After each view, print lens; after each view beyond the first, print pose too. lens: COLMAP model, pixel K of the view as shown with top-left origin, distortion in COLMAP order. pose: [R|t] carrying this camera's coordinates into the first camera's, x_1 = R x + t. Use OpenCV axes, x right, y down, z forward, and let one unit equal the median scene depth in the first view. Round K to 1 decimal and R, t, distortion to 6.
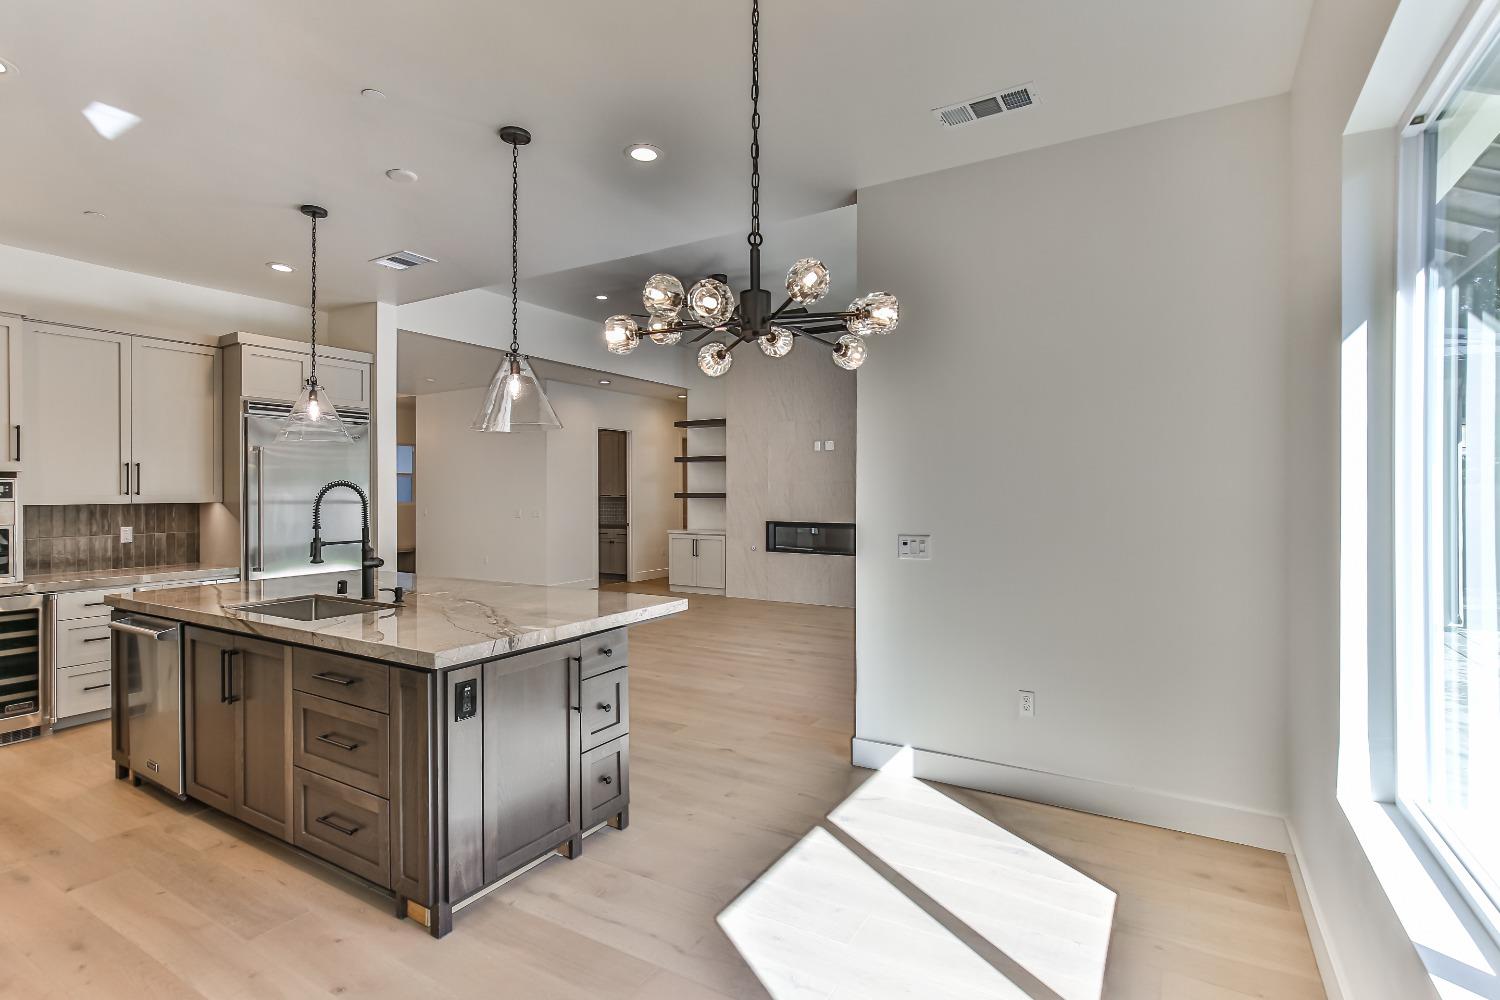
lens RADIAL K [[722.8, 0, 755.0], [0, 722.8, 495.9], [0, 0, 1]] dist [-0.005947, -0.000616]
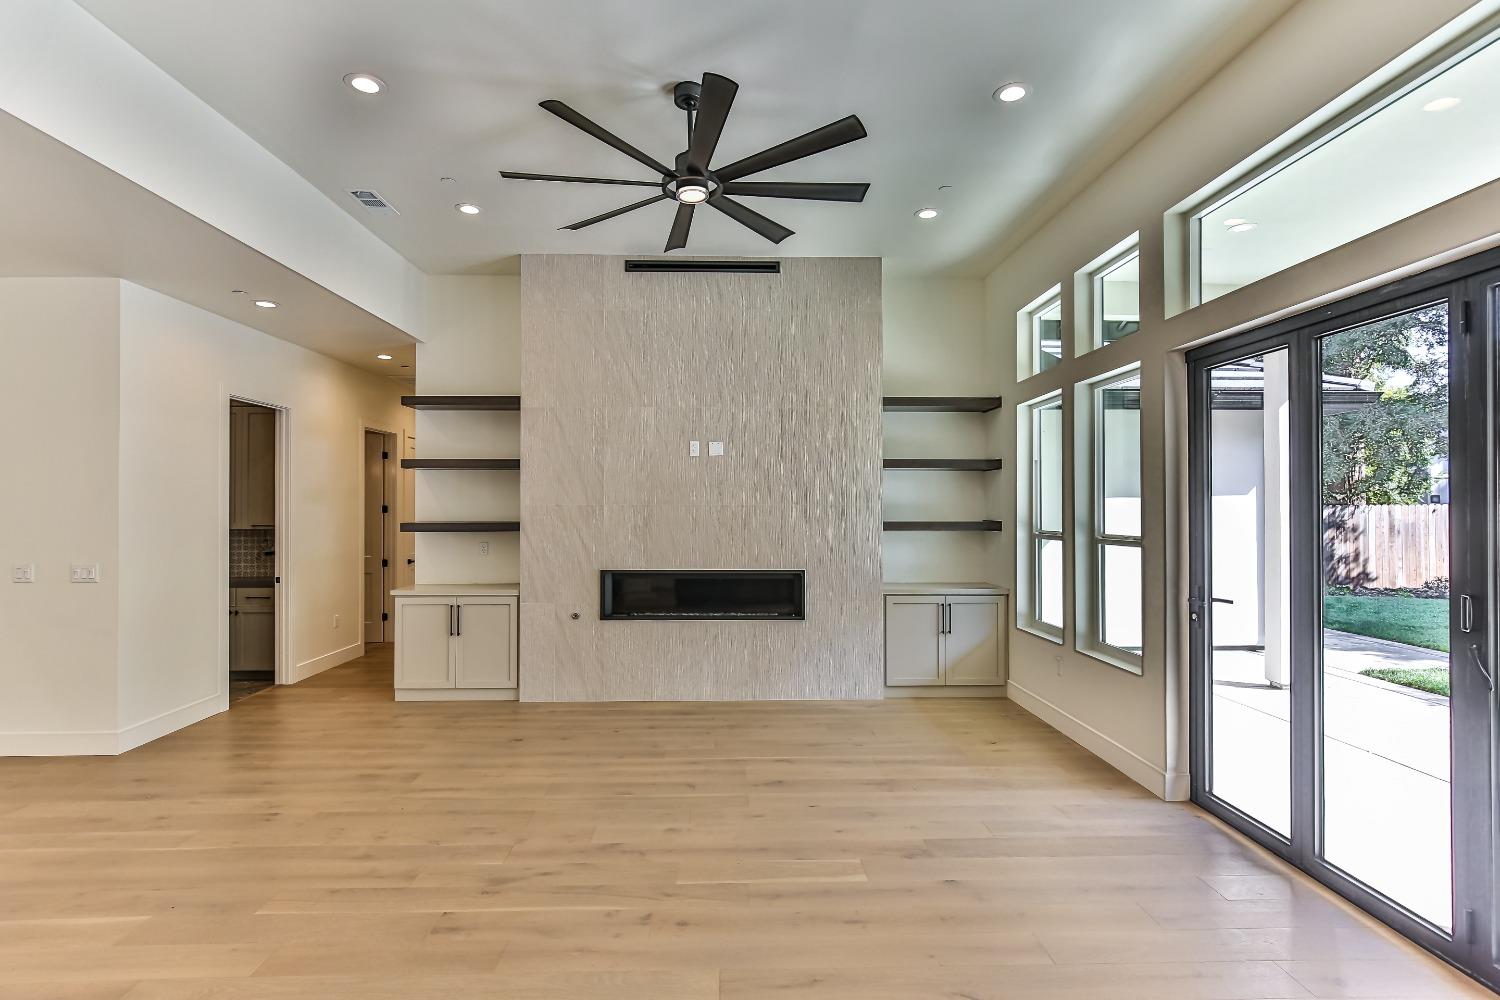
lens RADIAL K [[722.8, 0, 753.7], [0, 722.8, 502.7], [0, 0, 1]] dist [-0.005947, -0.000616]
pose [[0.843471, 0.007530, 0.537122, -0.464677], [-0.000860, 0.999919, -0.012667, -0.031192], [-0.537175, 0.010222, 0.843409, 0.982964]]
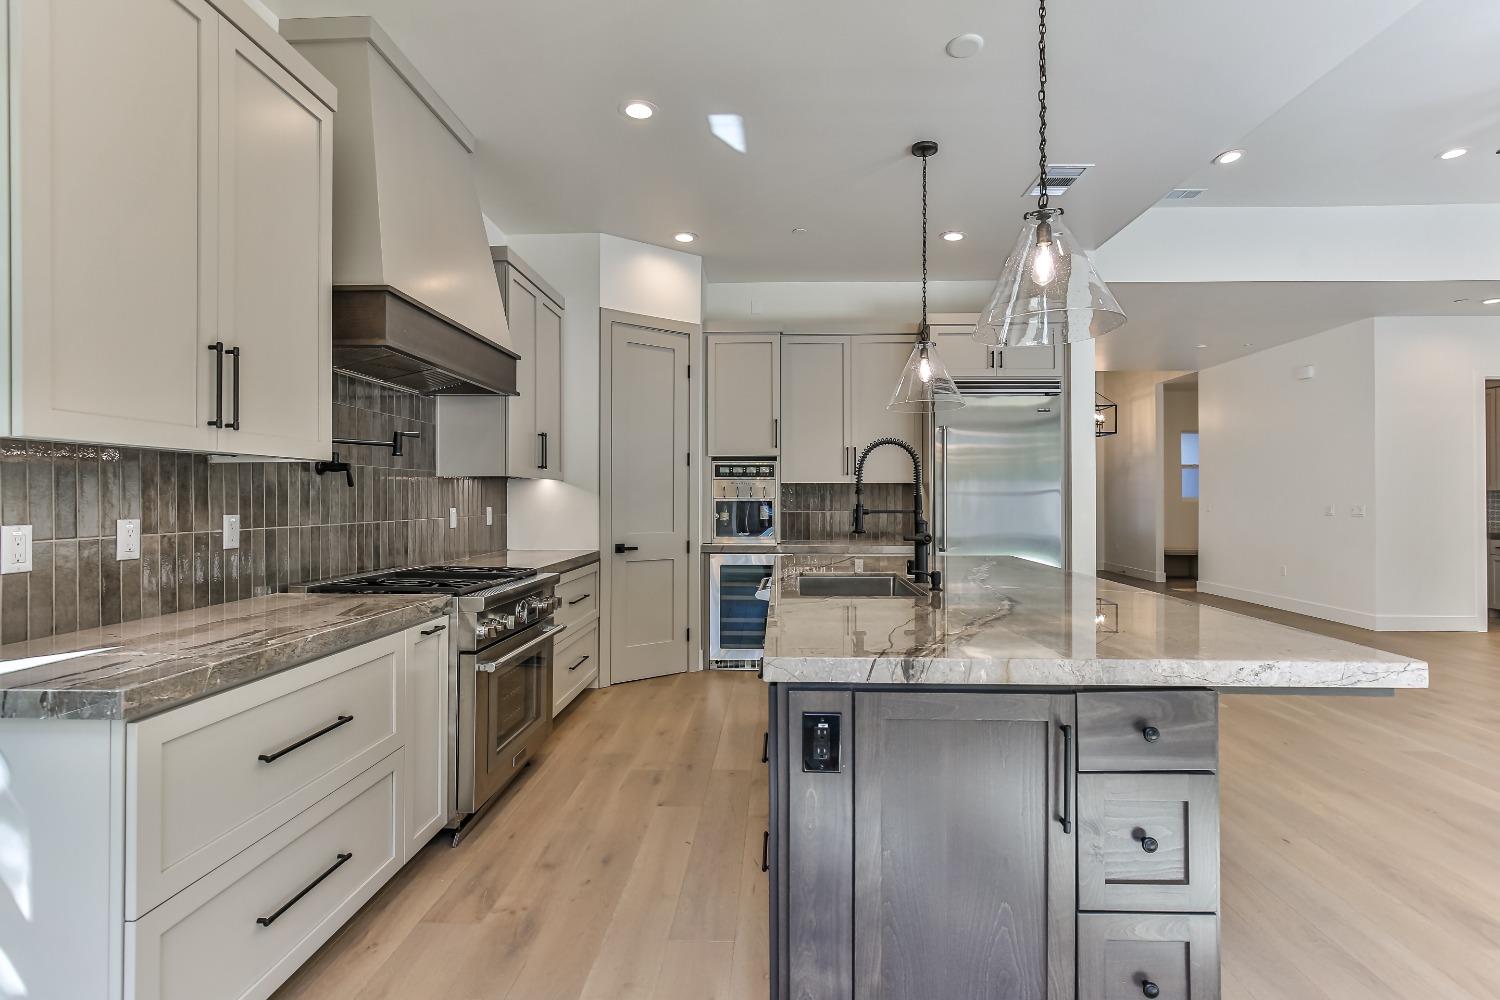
lens RADIAL K [[722.8, 0, 747.4], [0, 722.8, 492.2], [0, 0, 1]] dist [-0.005947, -0.000616]
pose [[0.478976, -0.001336, -0.877827, 0.067105], [-0.006572, 0.999965, -0.005108, 0.036513], [0.877803, 0.008216, 0.478951, 0.345449]]
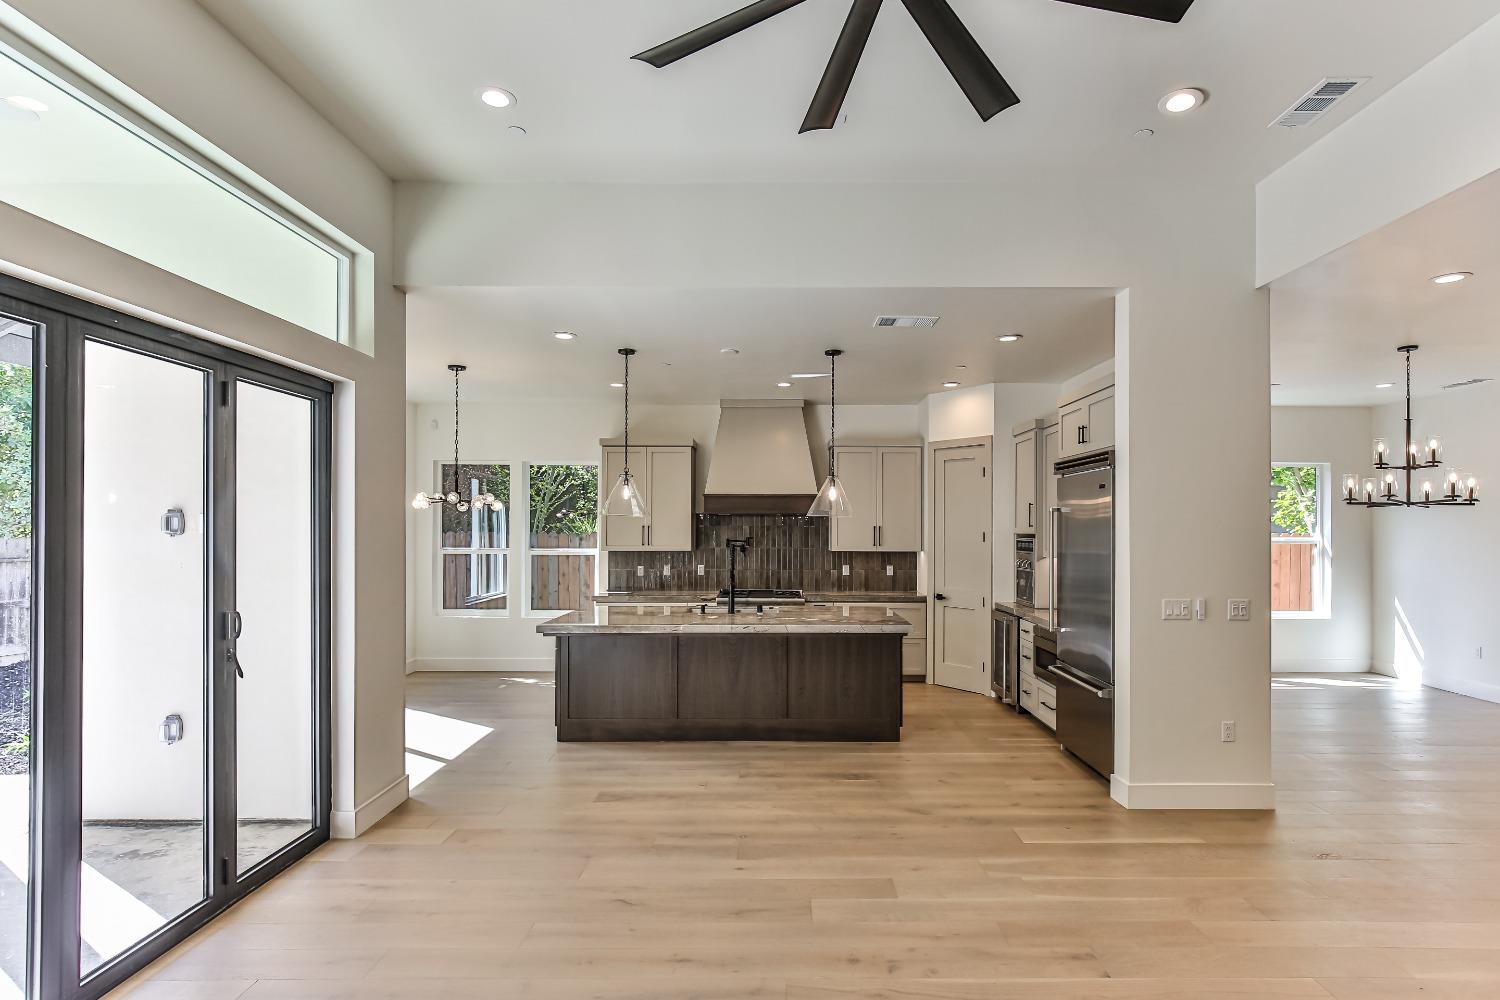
lens RADIAL K [[763.8, 0, 764.9], [0, 763.8, 518.9], [0, 0, 1]] dist [-0.002671, 0.000063]
pose [[-0.872747, -0.003016, -0.488164, 0.235484], [0.000883, 0.999970, -0.007757, -0.053857], [0.488172, -0.007201, -0.872718, 2.126358]]
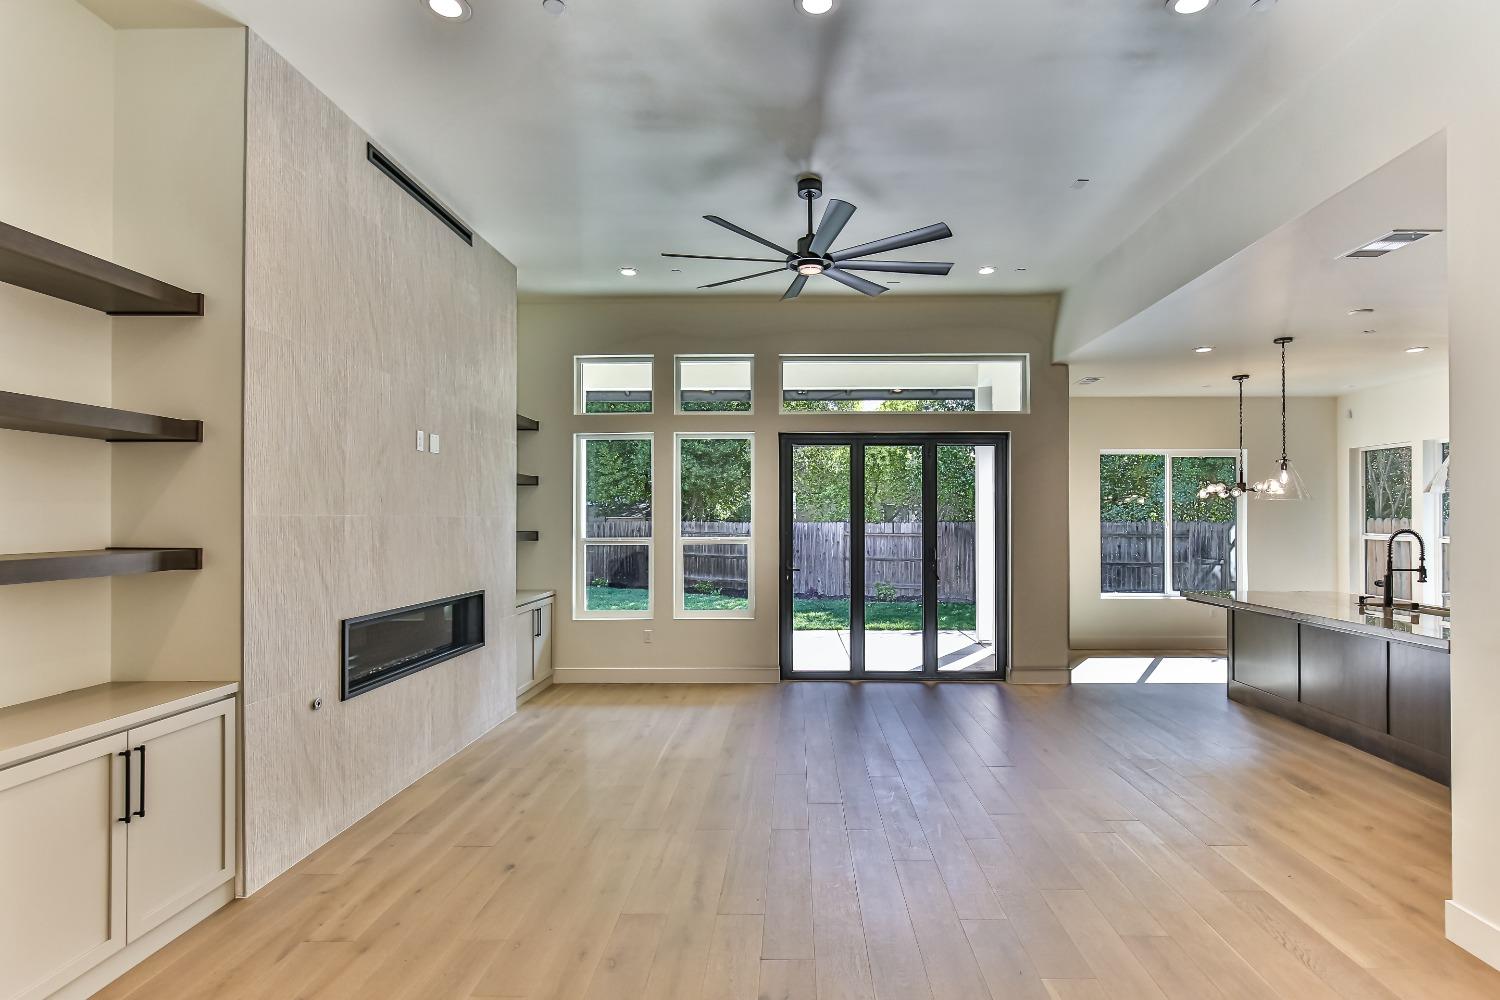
lens RADIAL K [[722.8, 0, 776.1], [0, 722.8, 519.5], [0, 0, 1]] dist [-0.005947, -0.000616]
pose [[-0.481219, 0.003301, 0.876594, -0.974008], [0.005075, 0.999987, -0.000980, -0.036635], [-0.876586, 0.003977, -0.481229, 2.280353]]
